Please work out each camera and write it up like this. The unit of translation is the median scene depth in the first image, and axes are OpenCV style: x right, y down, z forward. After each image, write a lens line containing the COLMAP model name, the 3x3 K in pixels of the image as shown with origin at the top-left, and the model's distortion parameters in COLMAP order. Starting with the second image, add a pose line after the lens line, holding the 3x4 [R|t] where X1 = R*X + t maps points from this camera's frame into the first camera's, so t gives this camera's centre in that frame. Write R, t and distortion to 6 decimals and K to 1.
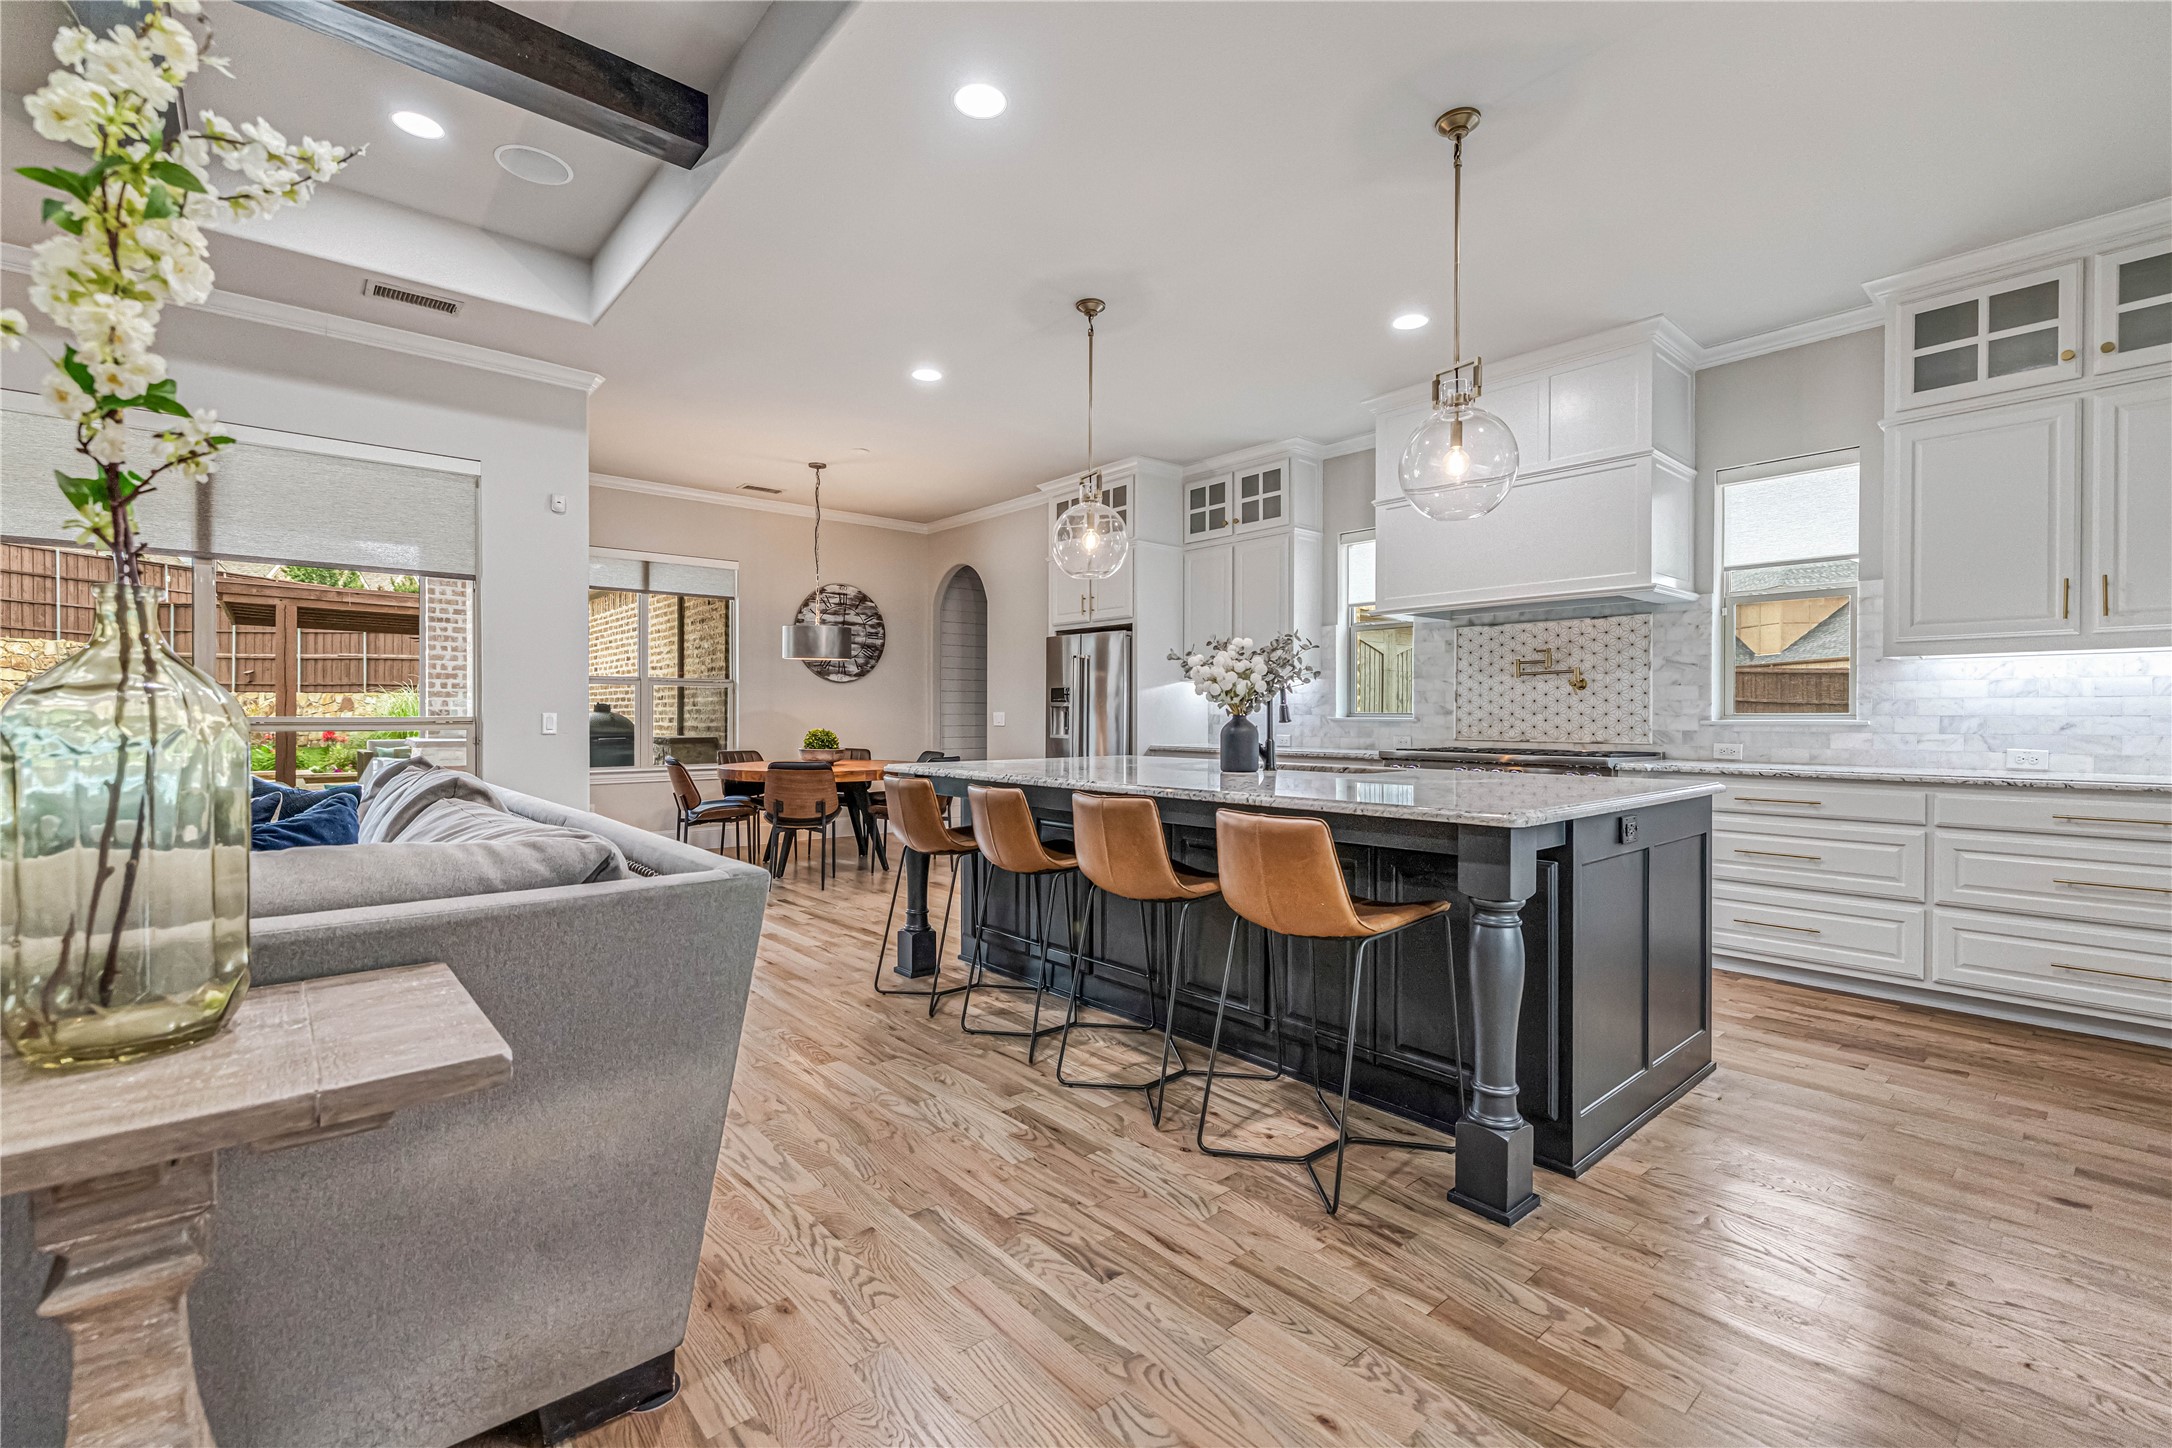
lens RADIAL K [[939.5, 0, 1082.2], [0, 939.5, 717.9], [0, 0, 1]] dist [0.000795, -0.000884]
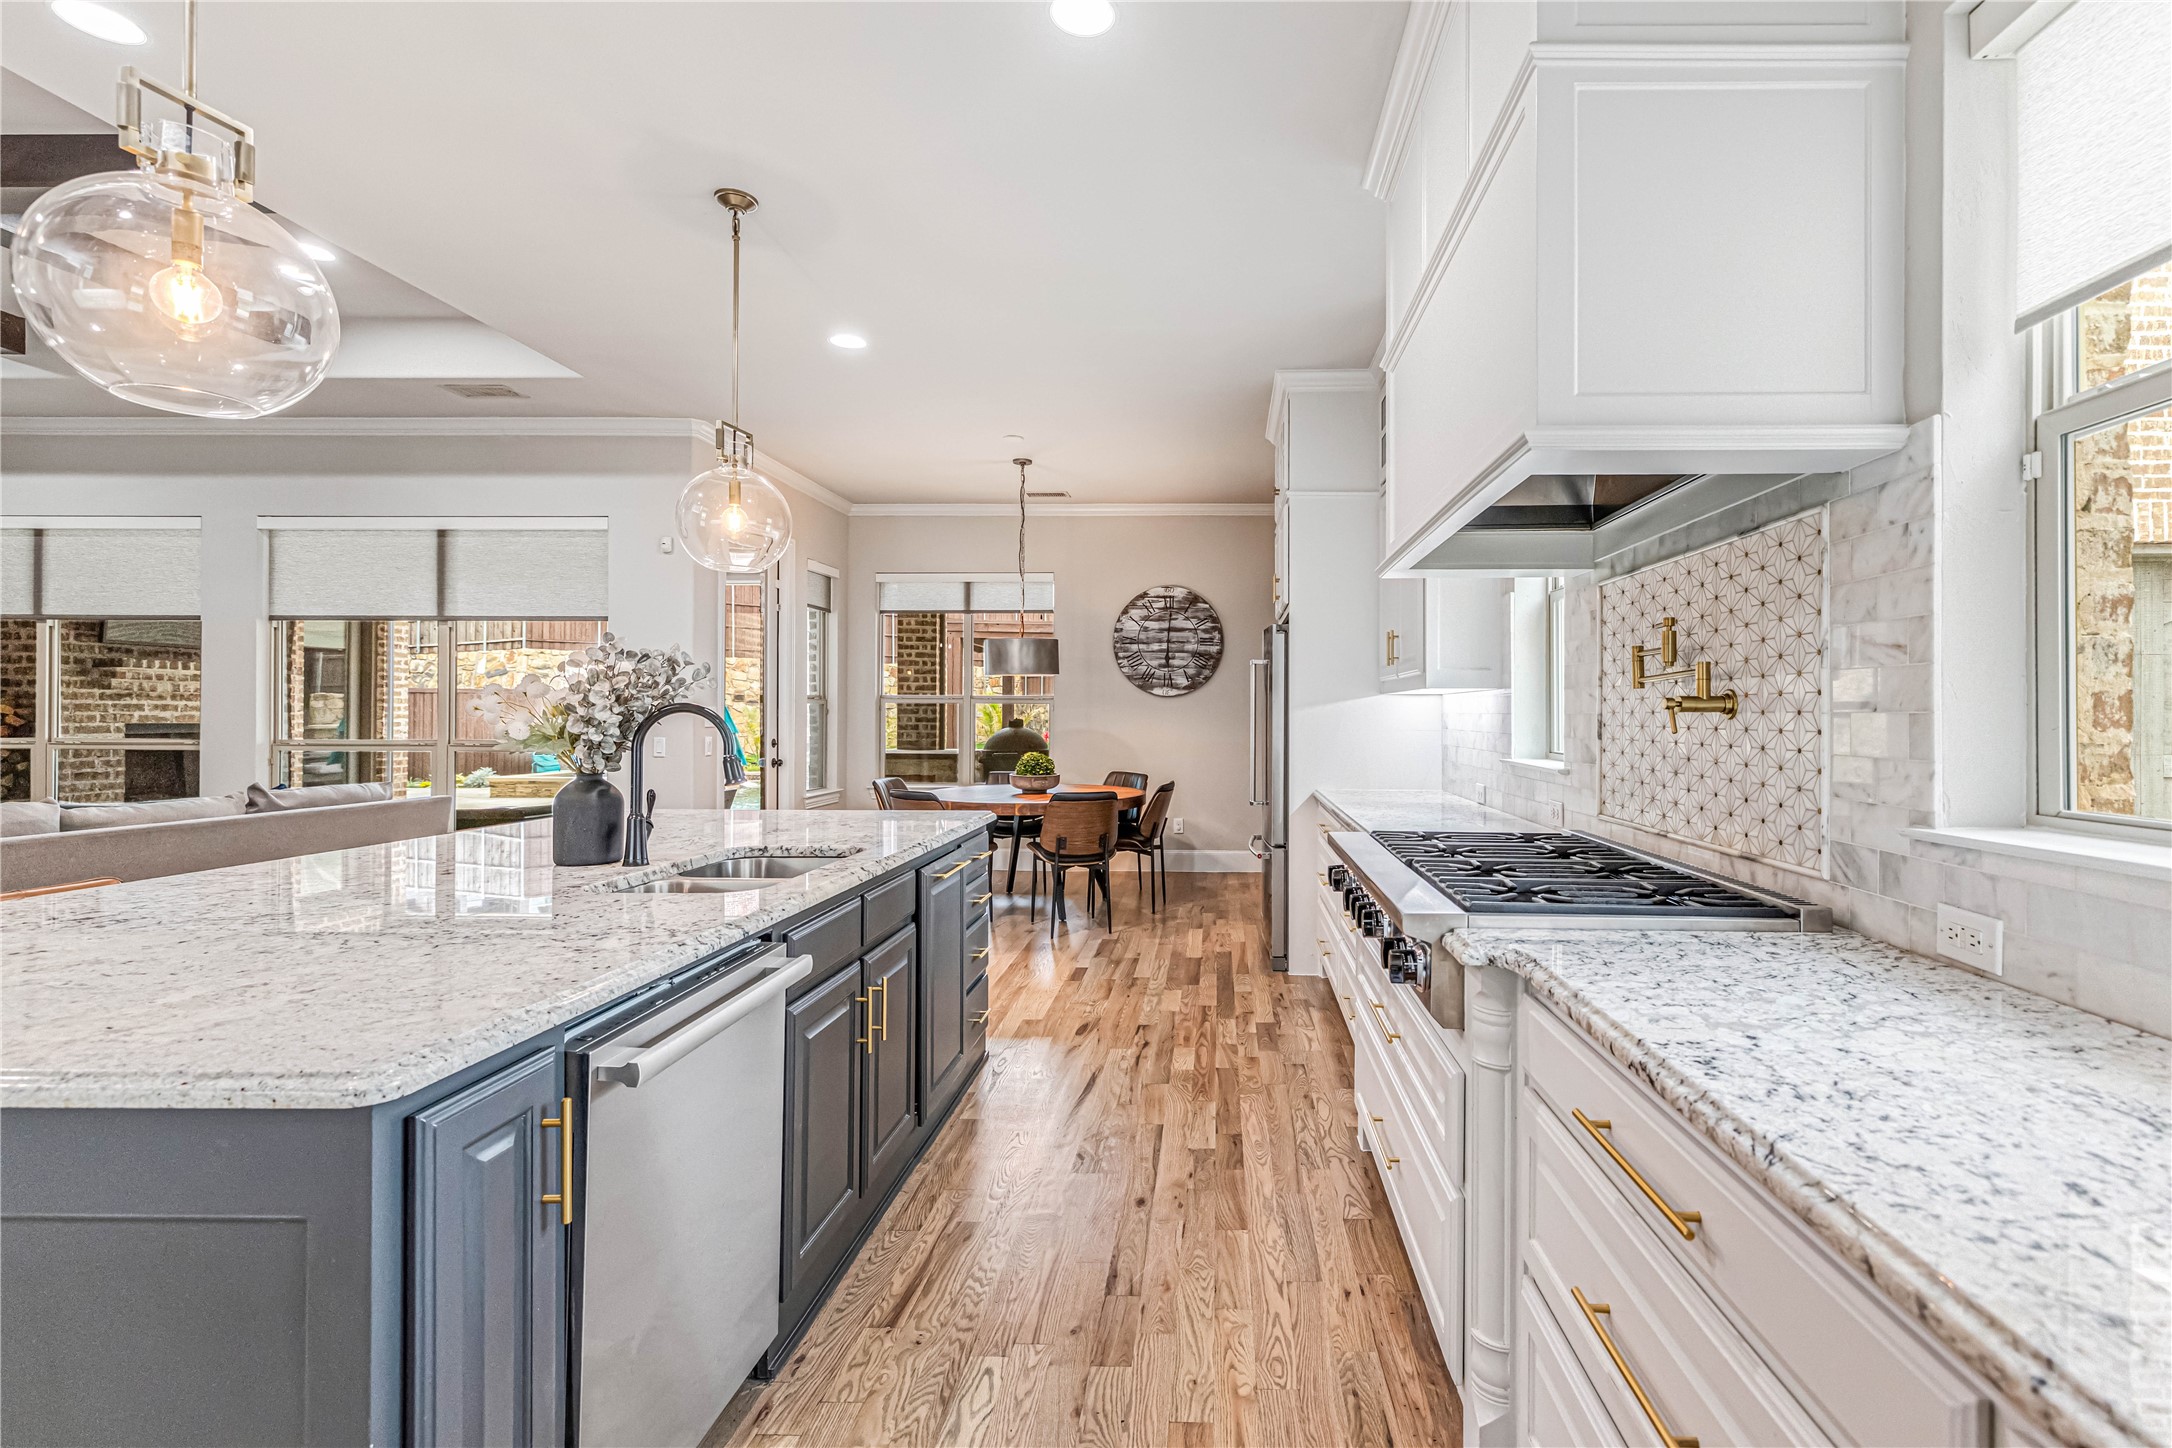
lens RADIAL K [[983.5, 0, 1196.2], [0, 983.5, 710.0], [0, 0, 1]] dist [-0.000346, 0.000332]
pose [[0.746401, -0.002699, -0.665491, 0.595041], [-0.003925, 0.999957, -0.008457, -0.027264], [0.665485, 0.008925, 0.746358, 0.507772]]
